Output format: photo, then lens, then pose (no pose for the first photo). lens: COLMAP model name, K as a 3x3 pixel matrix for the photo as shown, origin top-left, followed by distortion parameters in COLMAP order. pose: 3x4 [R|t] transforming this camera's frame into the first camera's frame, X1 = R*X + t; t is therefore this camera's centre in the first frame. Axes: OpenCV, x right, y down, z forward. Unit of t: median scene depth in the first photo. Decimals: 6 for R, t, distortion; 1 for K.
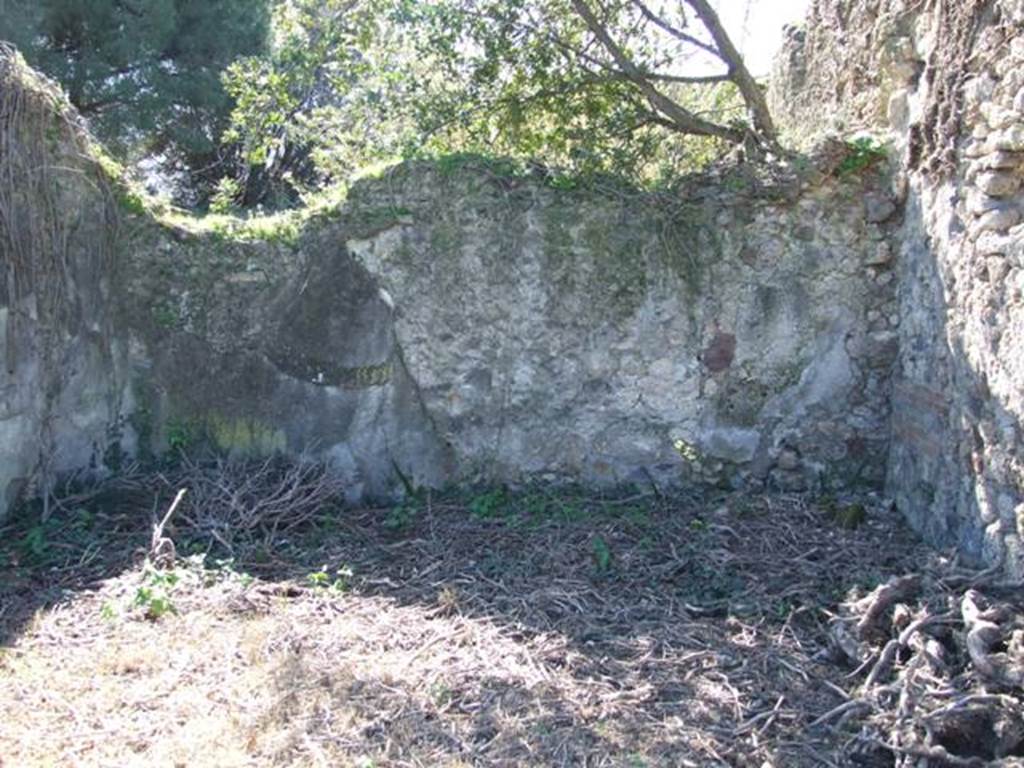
lens RADIAL K [[812.7, 0, 518.8], [0, 812.7, 382.2], [0, 0, 1]] dist [-0.063676, 0.057844]
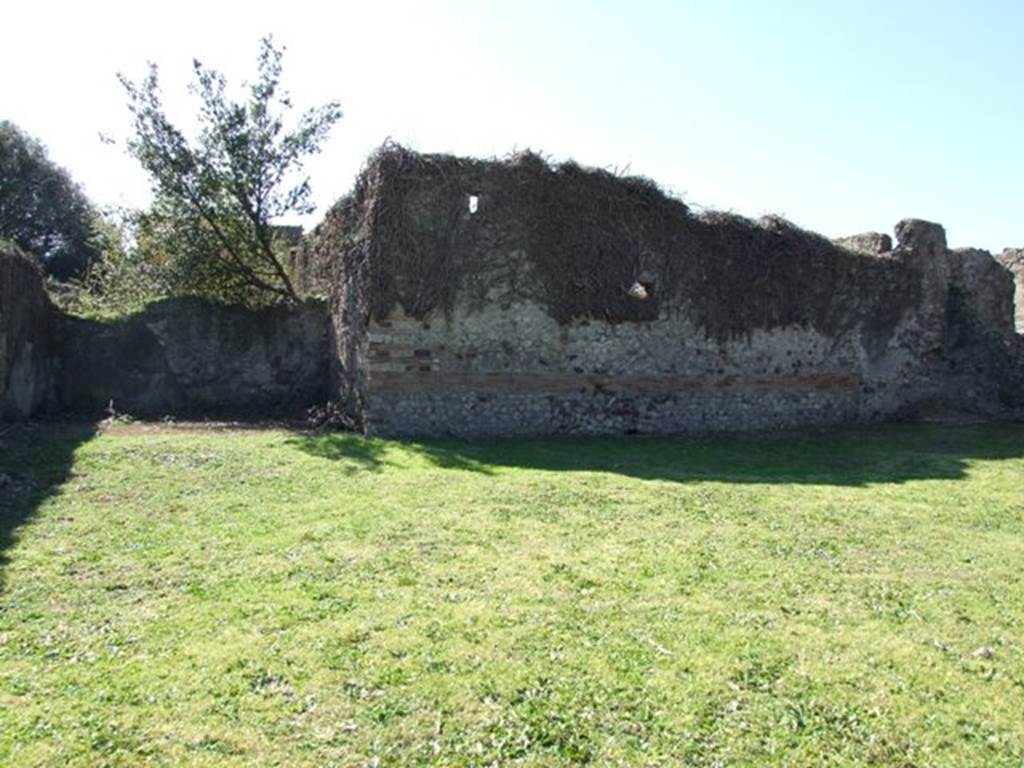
lens RADIAL K [[812.7, 0, 512.1], [0, 812.7, 377.9], [0, 0, 1]] dist [-0.063676, 0.057844]
pose [[0.865327, 0.000313, 0.501207, -0.519788], [0.052818, 0.994375, -0.091809, 0.350225], [-0.498417, 0.105918, 0.860443, -2.094688]]
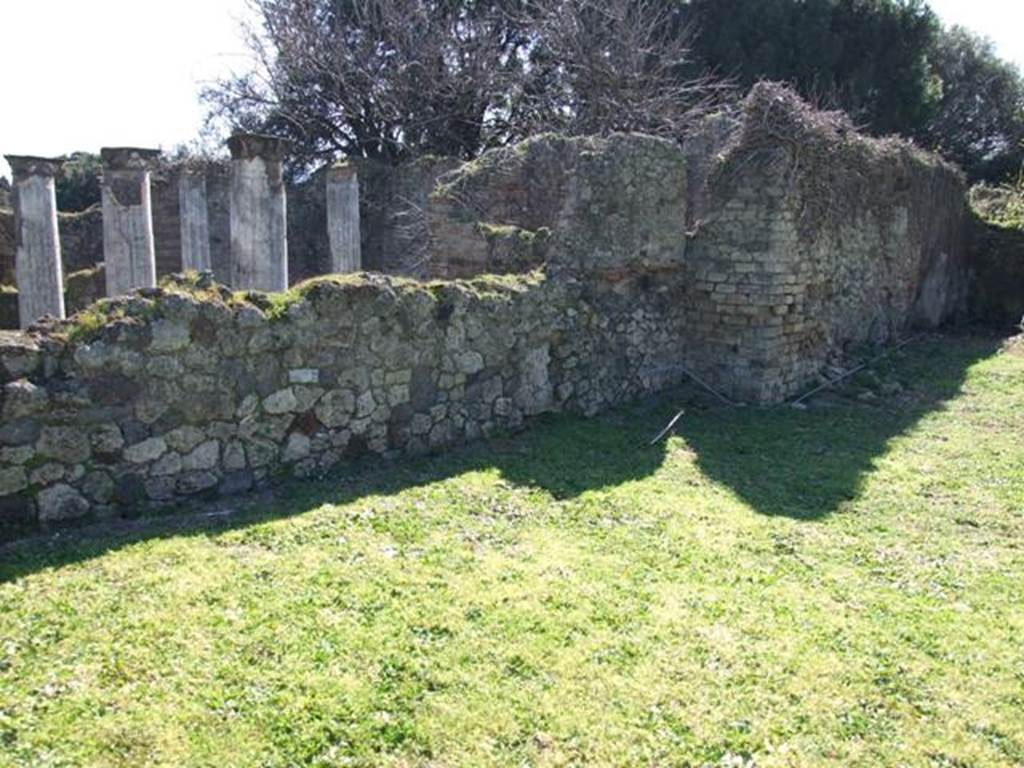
lens RADIAL K [[812.7, 0, 512.5], [0, 812.7, 373.6], [0, 0, 1]] dist [-0.063676, 0.057844]
pose [[0.862159, 0.096181, -0.497424, -0.453911], [-0.087111, 0.995335, 0.041472, 0.321945], [0.499092, 0.007576, 0.866516, -2.063974]]
